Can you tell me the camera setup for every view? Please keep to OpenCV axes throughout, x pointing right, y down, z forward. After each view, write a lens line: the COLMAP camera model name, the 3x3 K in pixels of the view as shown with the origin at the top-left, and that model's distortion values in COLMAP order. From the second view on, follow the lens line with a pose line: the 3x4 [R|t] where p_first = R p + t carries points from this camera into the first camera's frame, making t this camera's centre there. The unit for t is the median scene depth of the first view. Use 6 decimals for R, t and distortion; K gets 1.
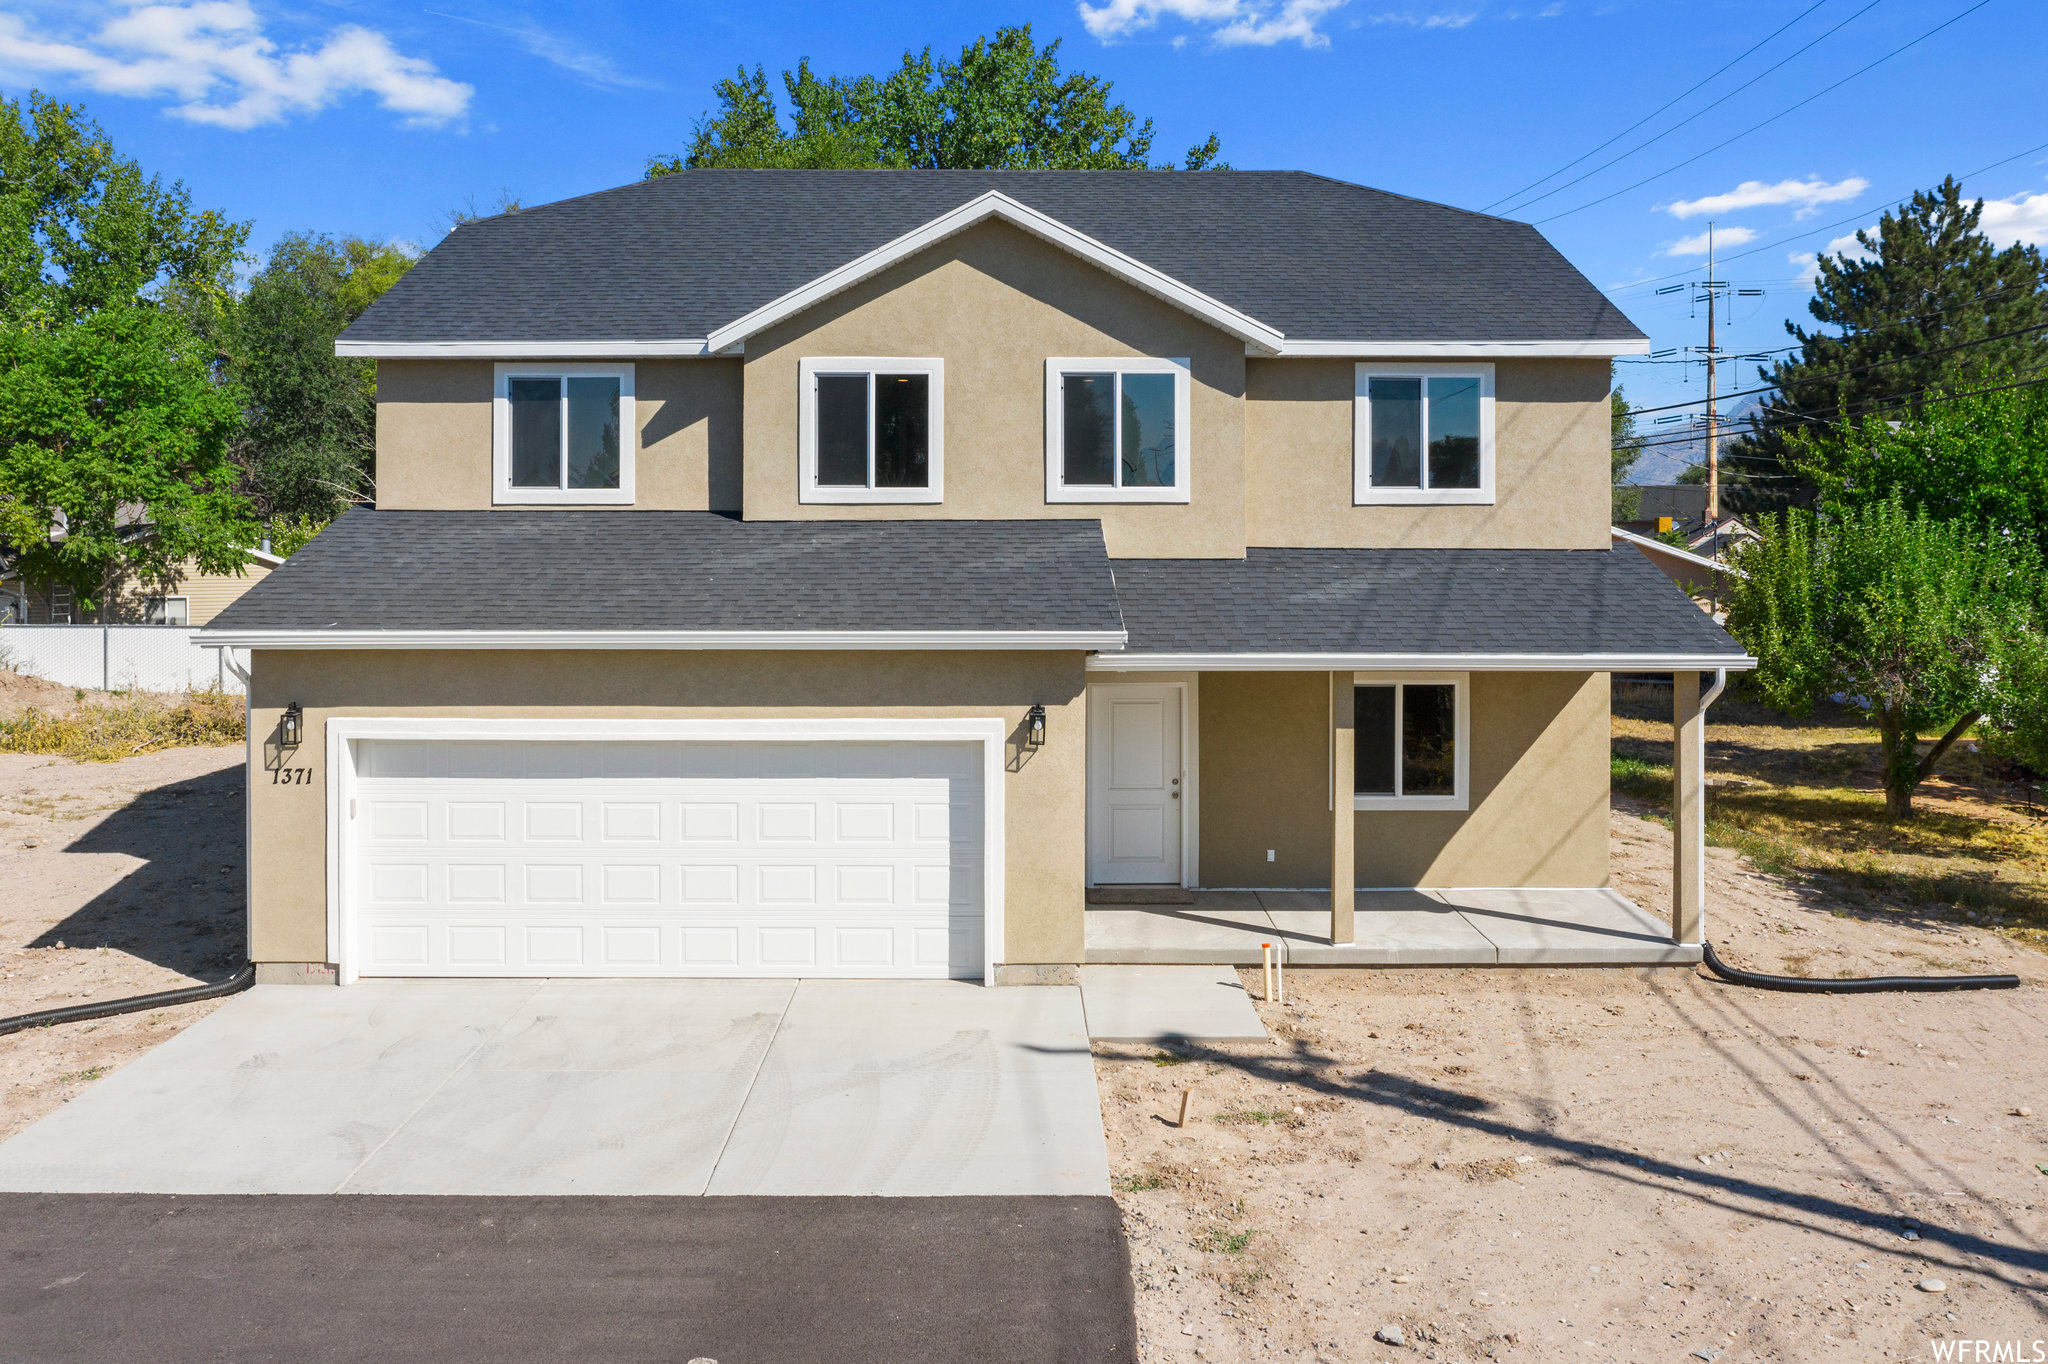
lens RADIAL K [[1506.2, 0, 1025.2], [0, 1506.2, 598.0], [0, 0, 1]] dist [-0.007344, -0.002084]
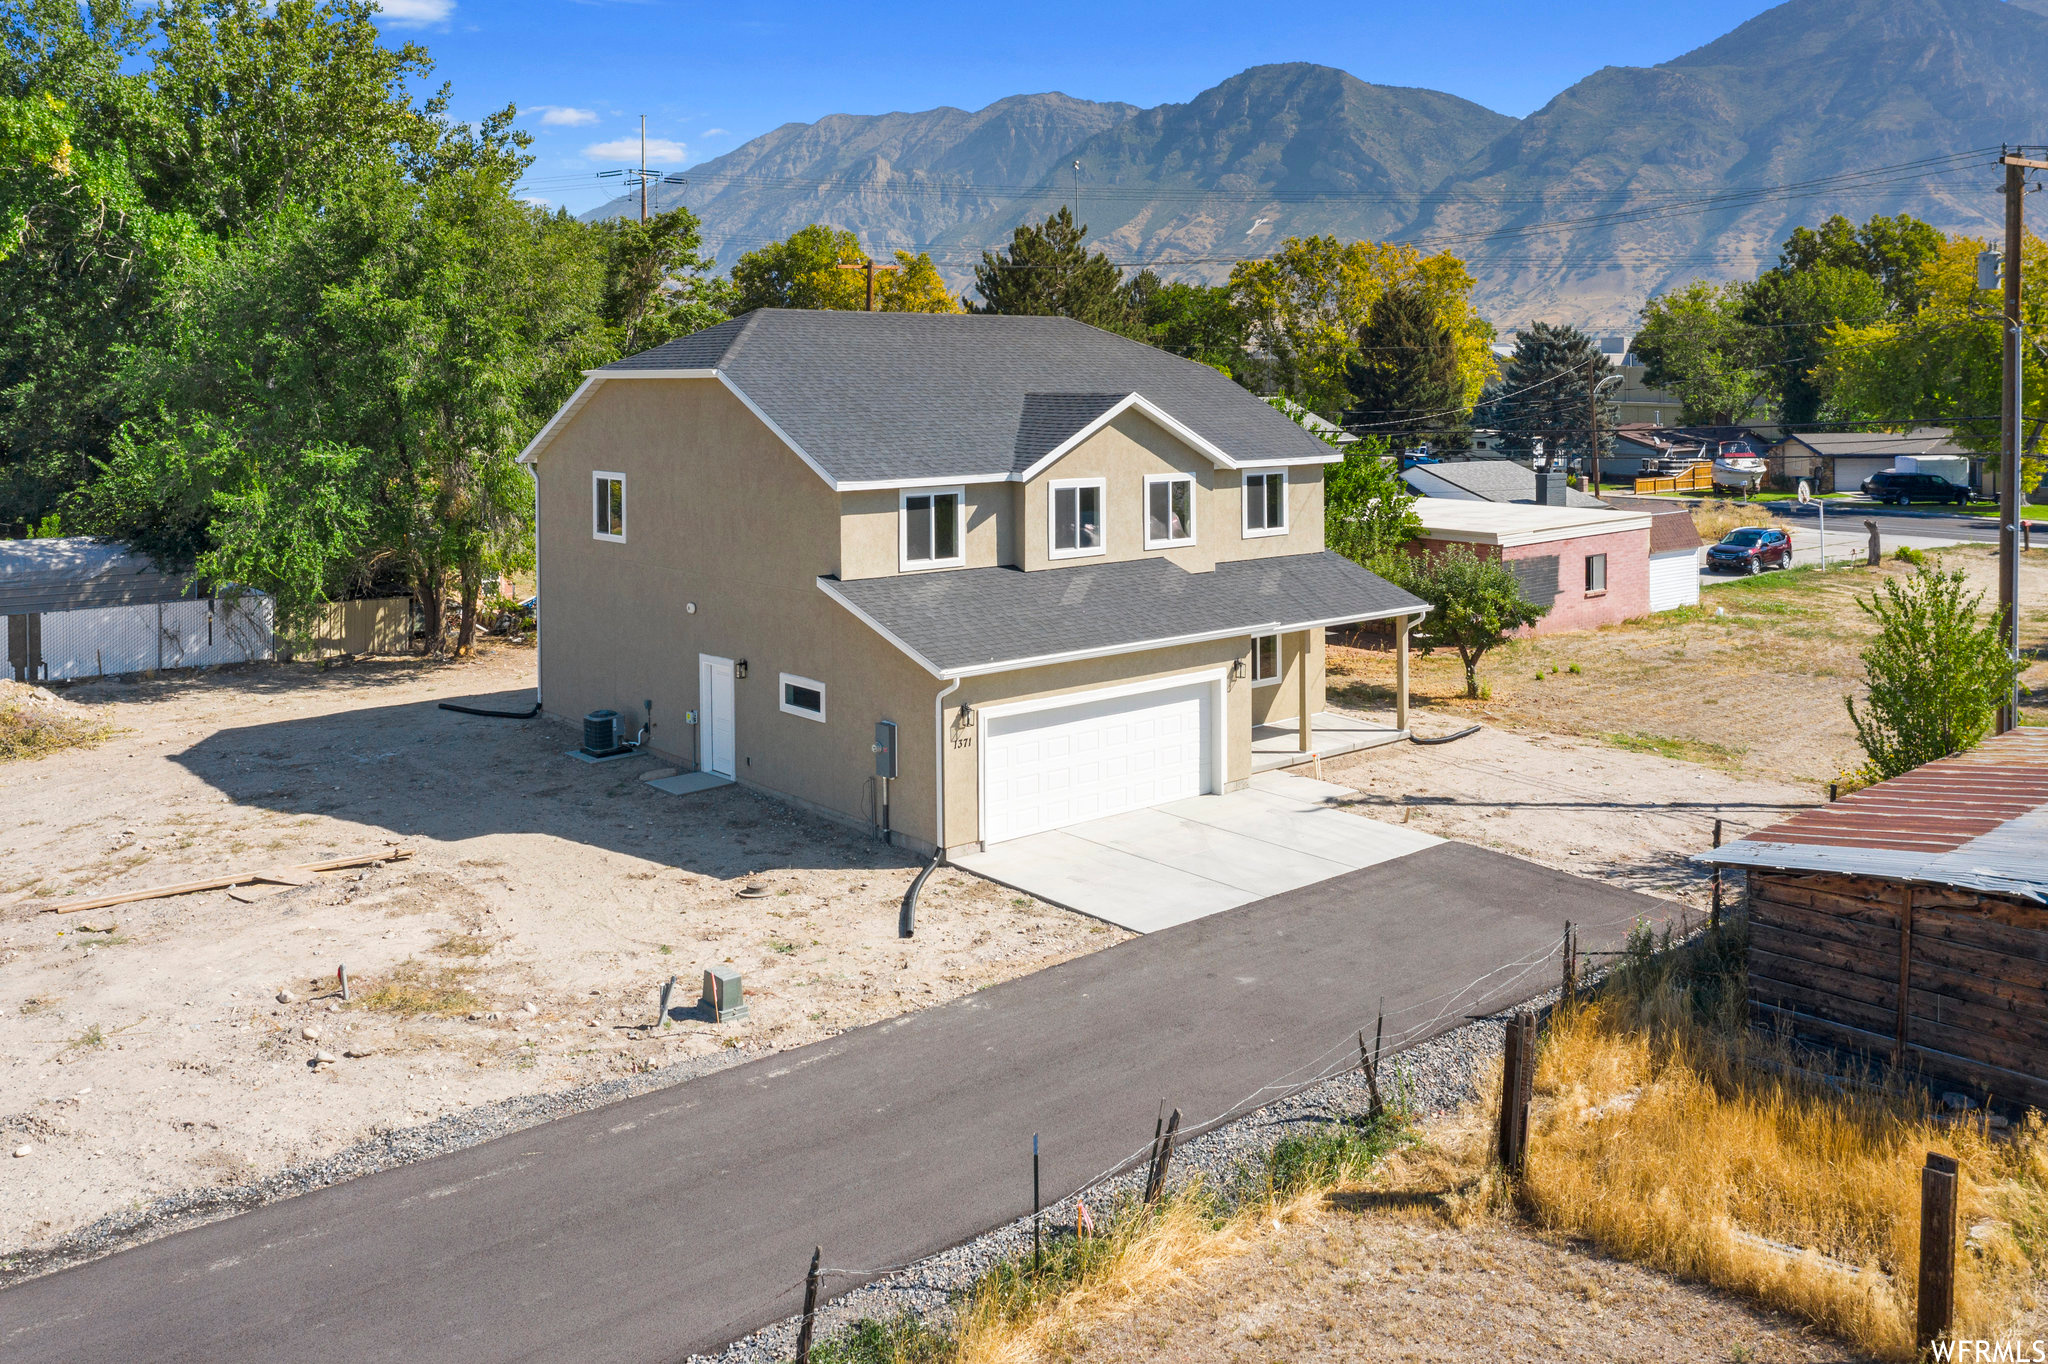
lens RADIAL K [[1727.2, 0, 957.5], [0, 1727.2, 364.0], [0, 0, 1]] dist [-0.006567, -0.018581]
pose [[0.773626, -0.001703, 0.633640, -1.572319], [0.020493, 0.999541, -0.022333, -0.256722], [-0.633311, 0.030262, 0.773305, -0.567235]]
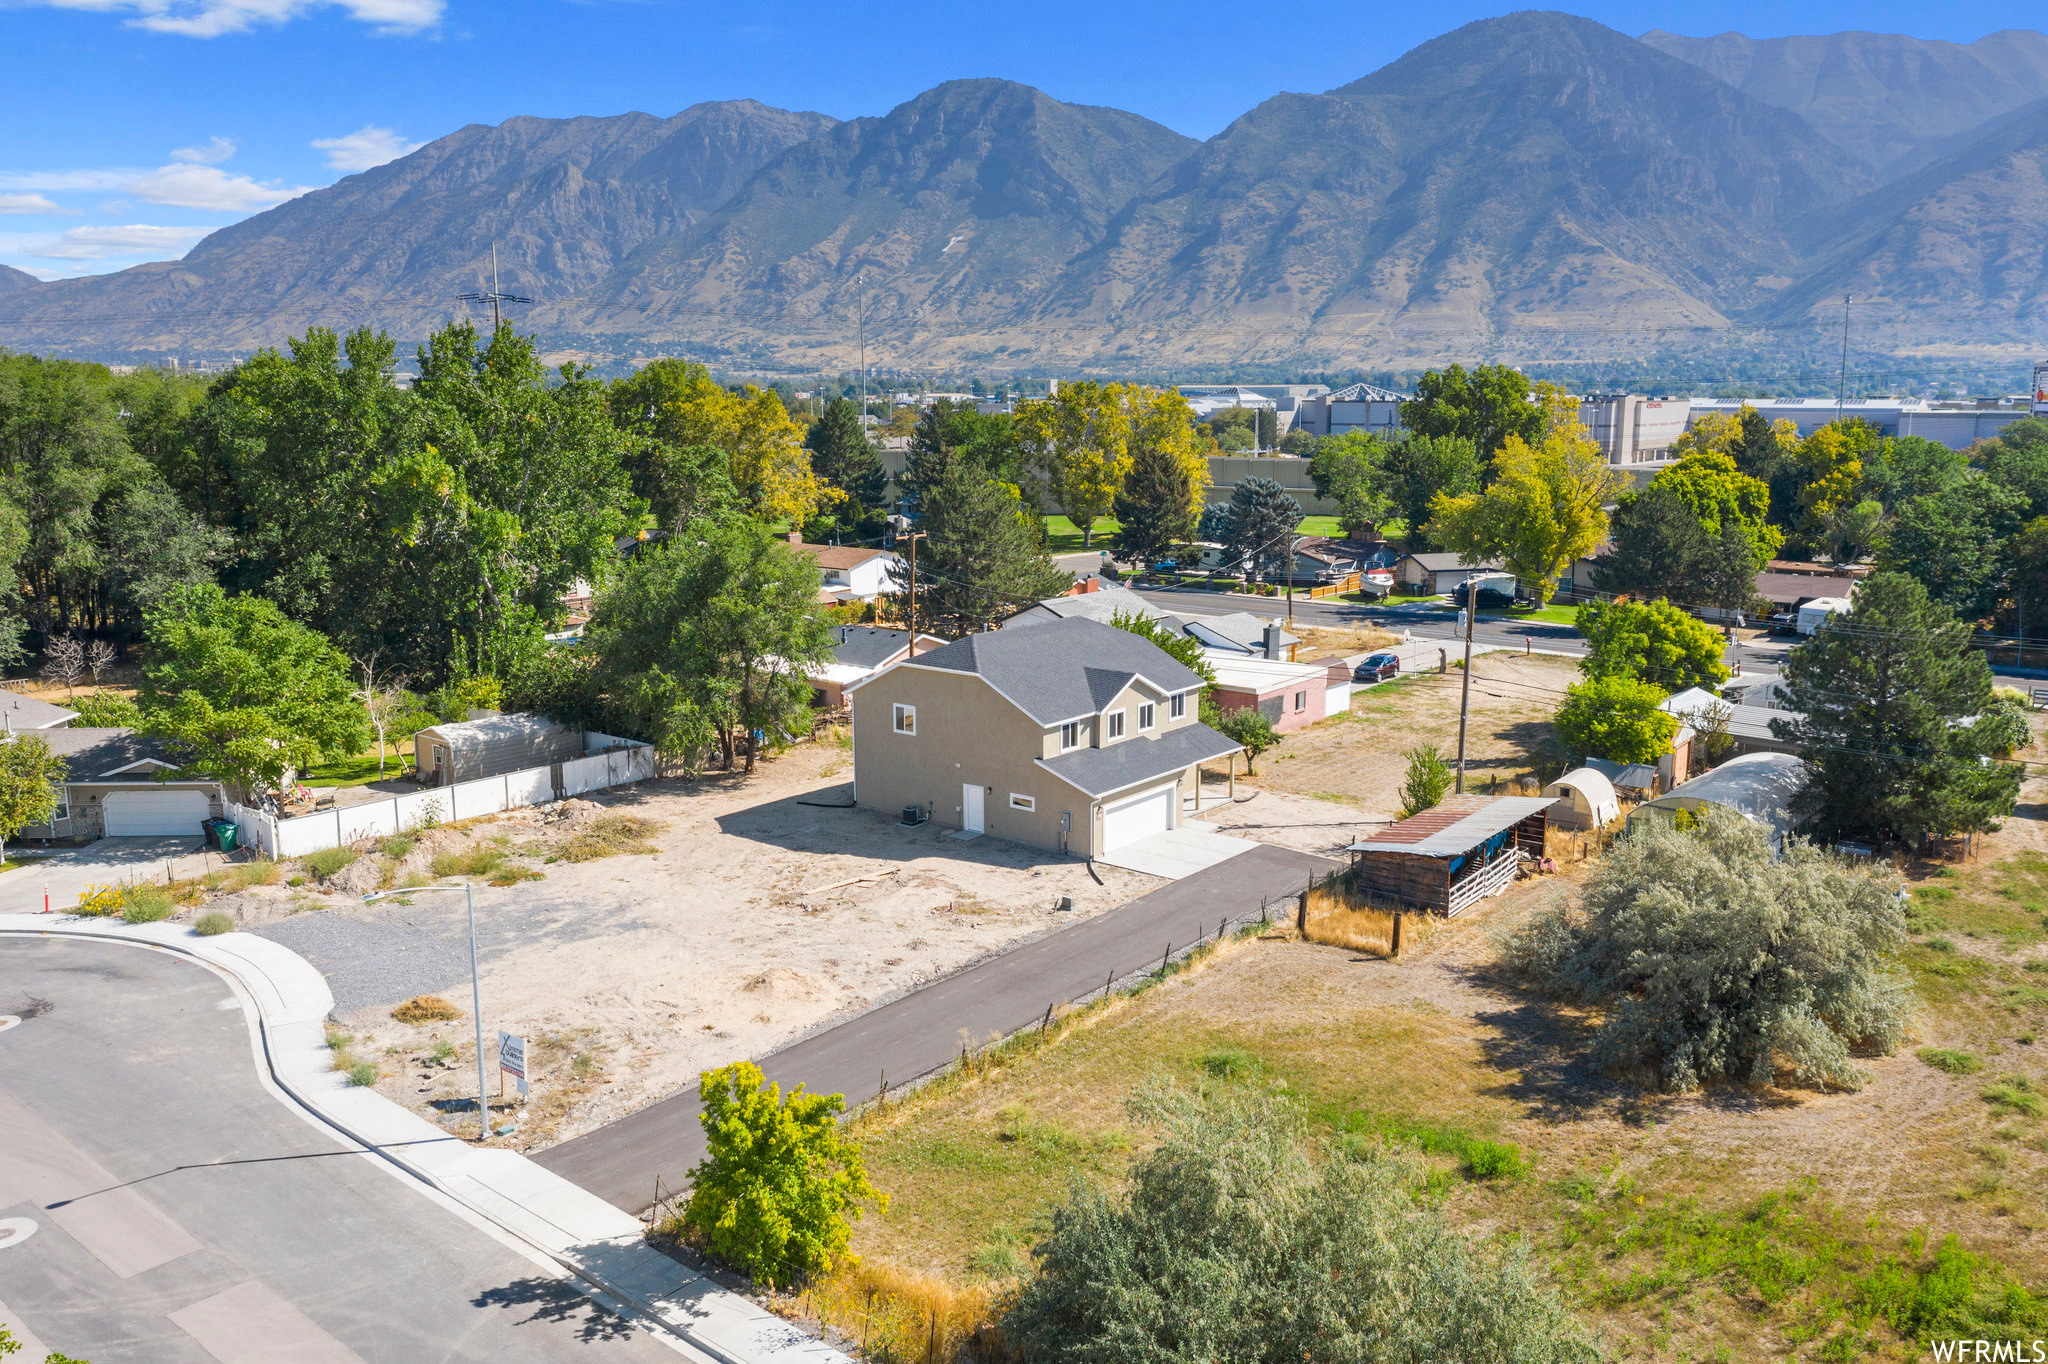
lens RADIAL K [[1716.0, 0, 905.3], [0, 1716.0, 679.0], [0, 0, 1]] dist [-0.006065, -0.009246]
pose [[0.666952, -0.144725, 0.730910, -4.422479], [0.032671, 0.985692, 0.165361, -1.156503], [-0.744384, -0.086408, 0.662137, -2.036240]]
